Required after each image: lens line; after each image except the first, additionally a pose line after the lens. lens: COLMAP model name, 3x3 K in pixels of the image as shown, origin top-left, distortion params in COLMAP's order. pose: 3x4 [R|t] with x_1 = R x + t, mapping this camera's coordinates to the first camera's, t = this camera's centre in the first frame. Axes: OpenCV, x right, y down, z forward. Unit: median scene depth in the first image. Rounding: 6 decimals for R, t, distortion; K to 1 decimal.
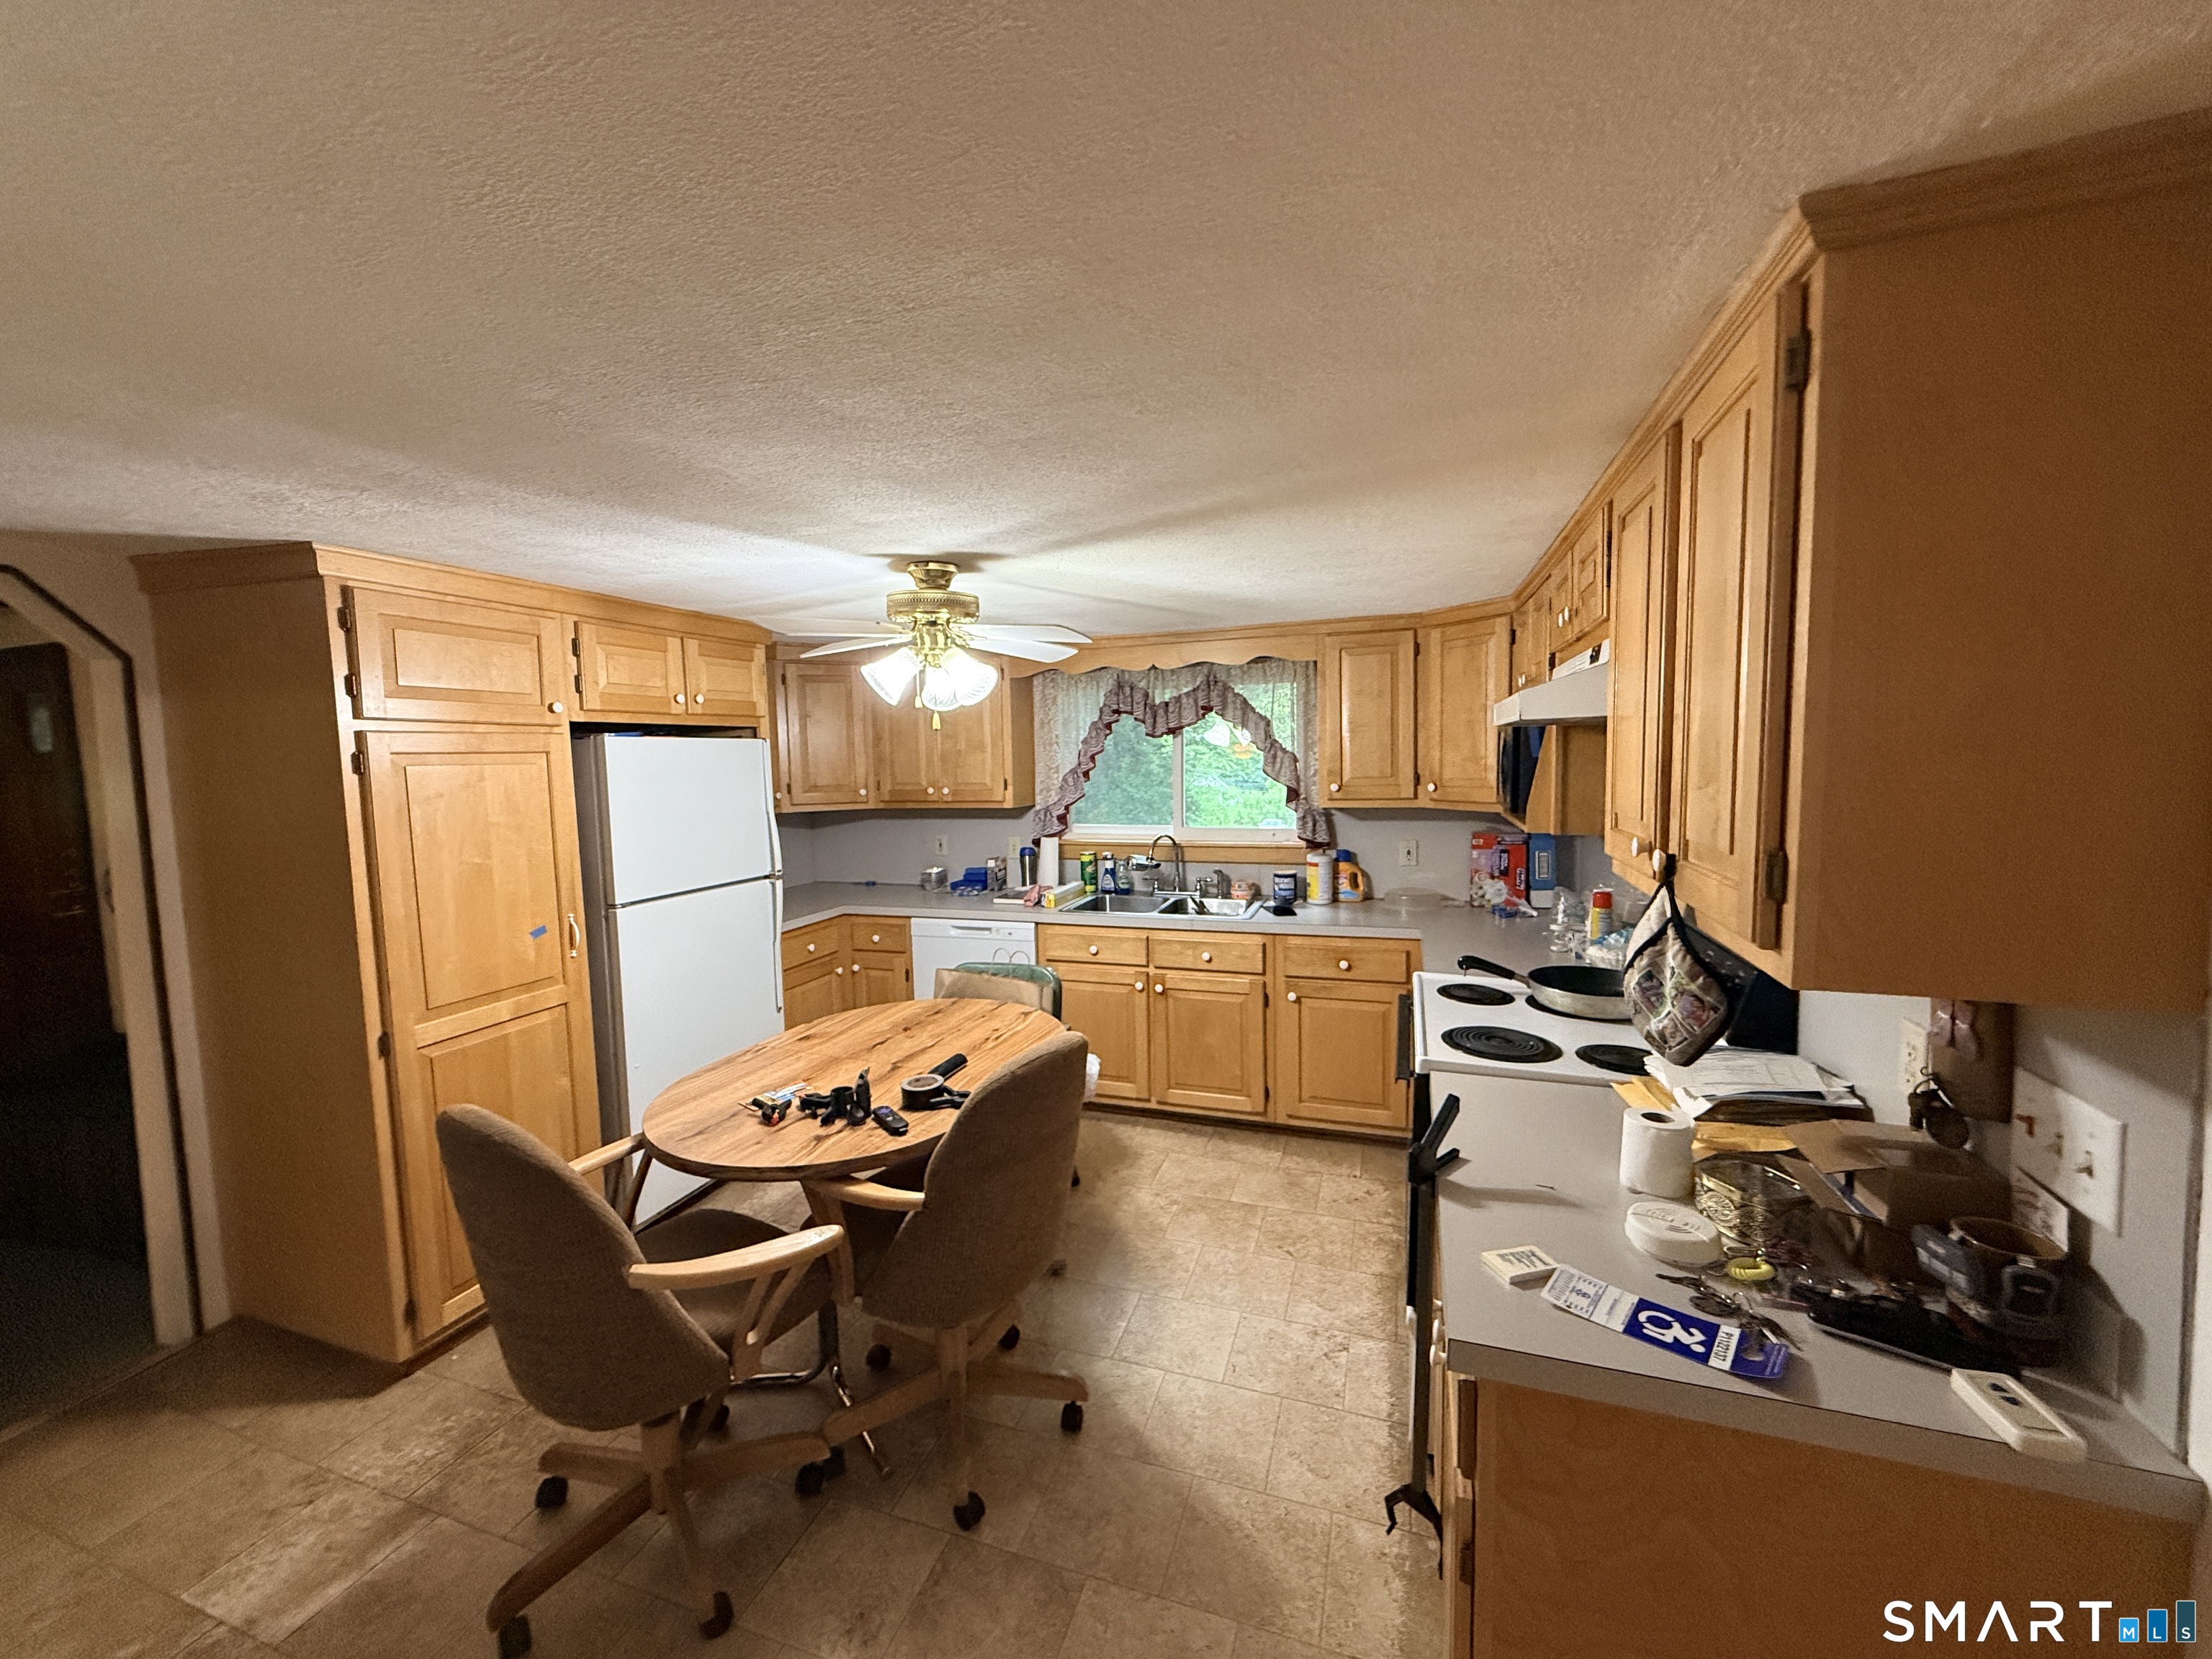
lens RADIAL K [[879.6, 0, 1098.1], [0, 879.6, 828.8], [0, 0, 1]] dist [0.001048, -0.000626]
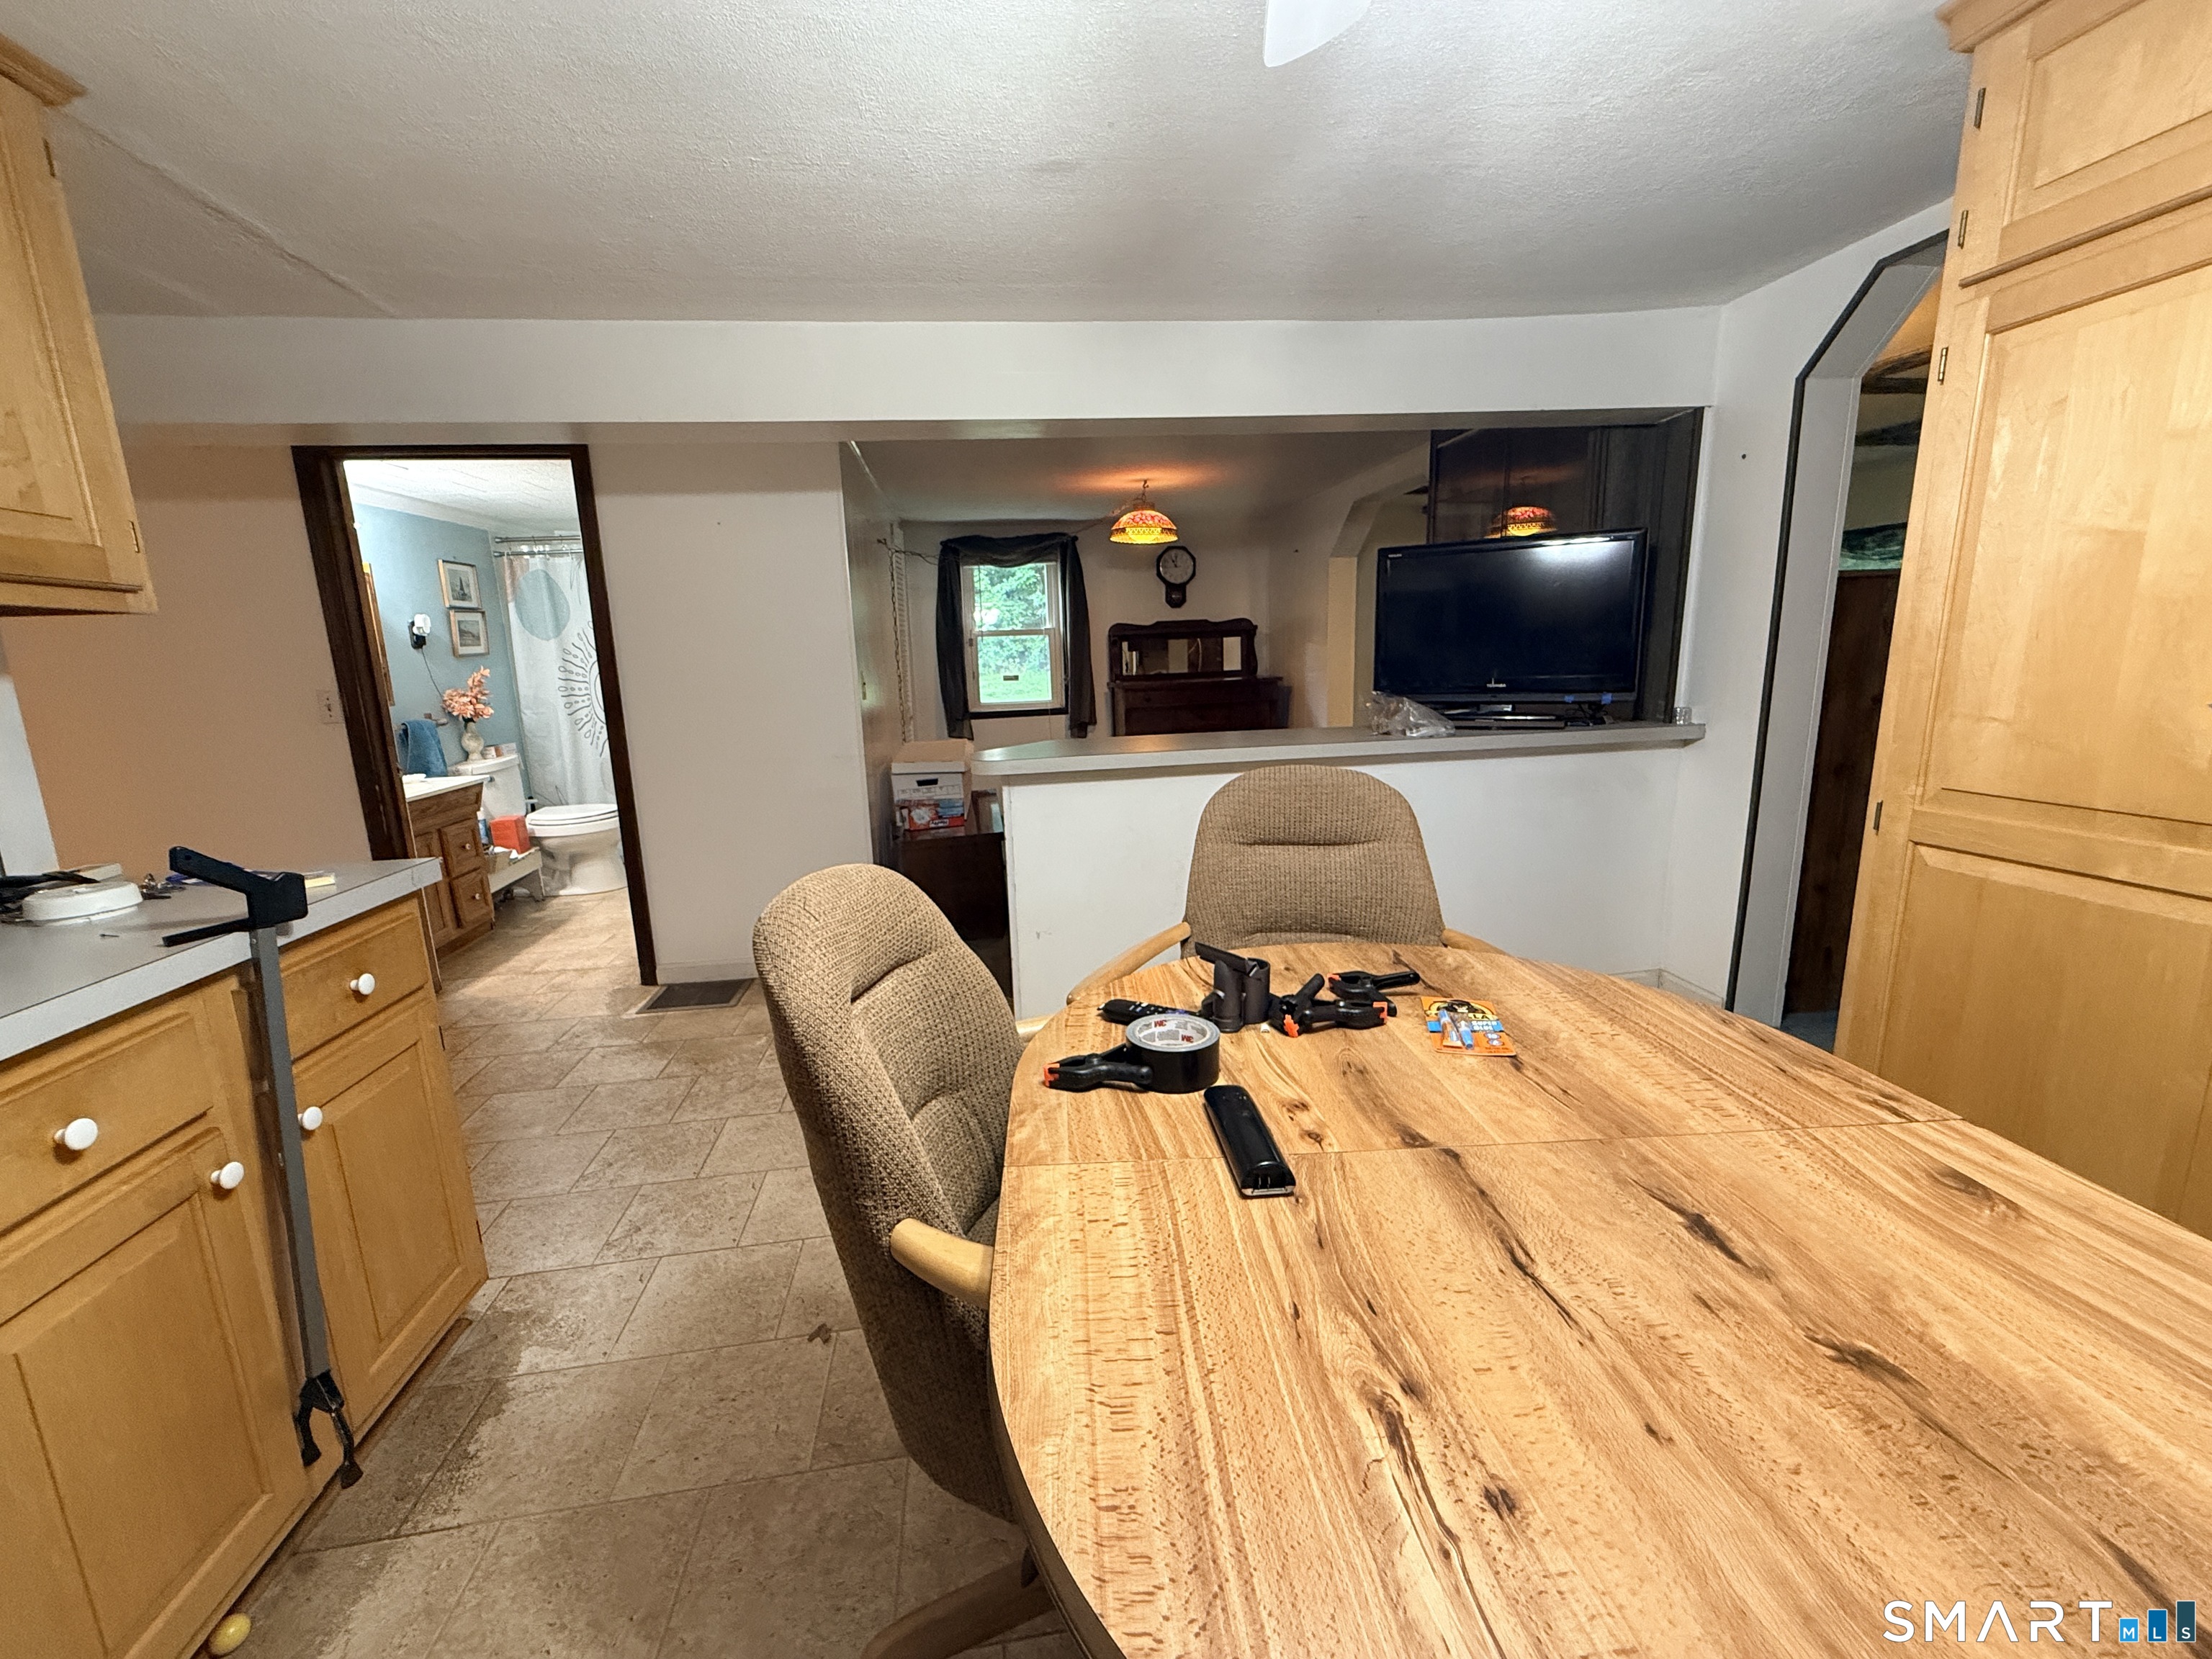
lens RADIAL K [[879.6, 0, 1100.5], [0, 879.6, 820.2], [0, 0, 1]] dist [0.001048, -0.000626]
pose [[-0.888391, 0.136711, -0.438260, 0.014076], [0.016139, 0.963342, 0.267791, 0.048742], [0.458804, 0.230830, -0.858031, 1.089006]]
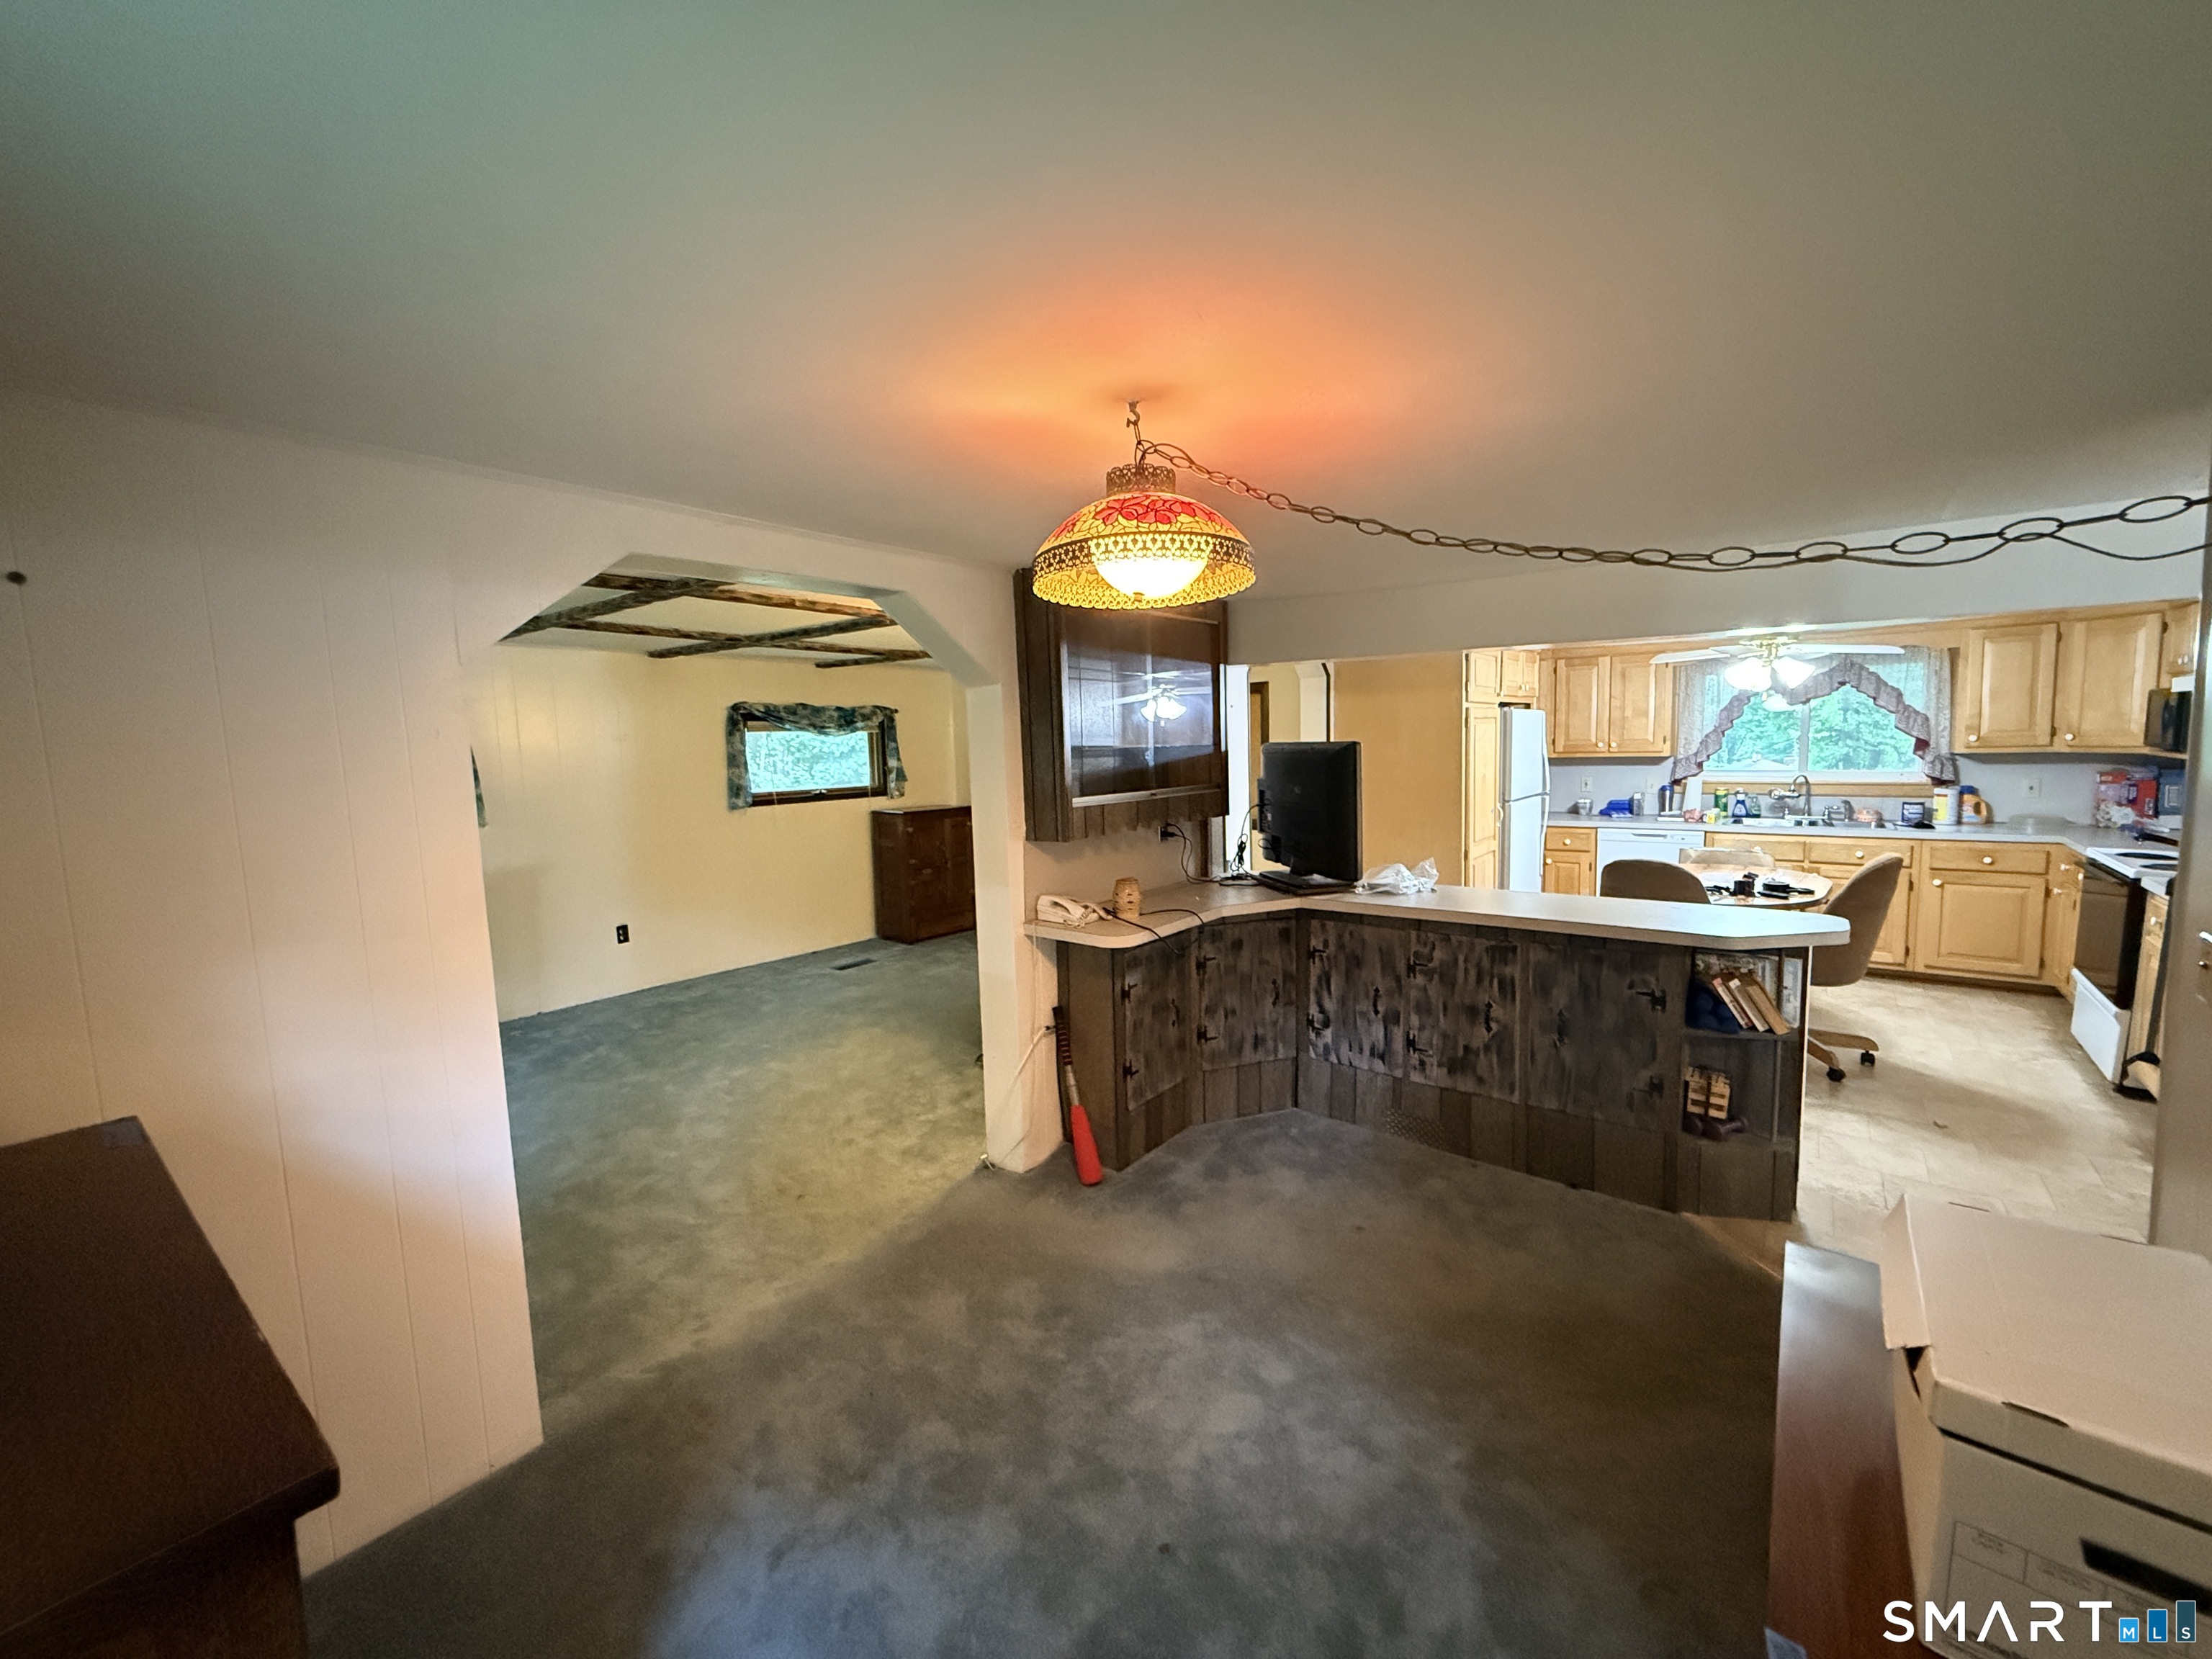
lens RADIAL K [[879.6, 0, 1097.5], [0, 879.6, 826.3], [0, 0, 1]] dist [0.001048, -0.000626]
pose [[0.940103, 0.027100, -0.339811, -0.771683], [-0.019277, 0.999466, 0.026376, 0.114422], [0.340344, -0.018246, 0.940124, -1.087156]]
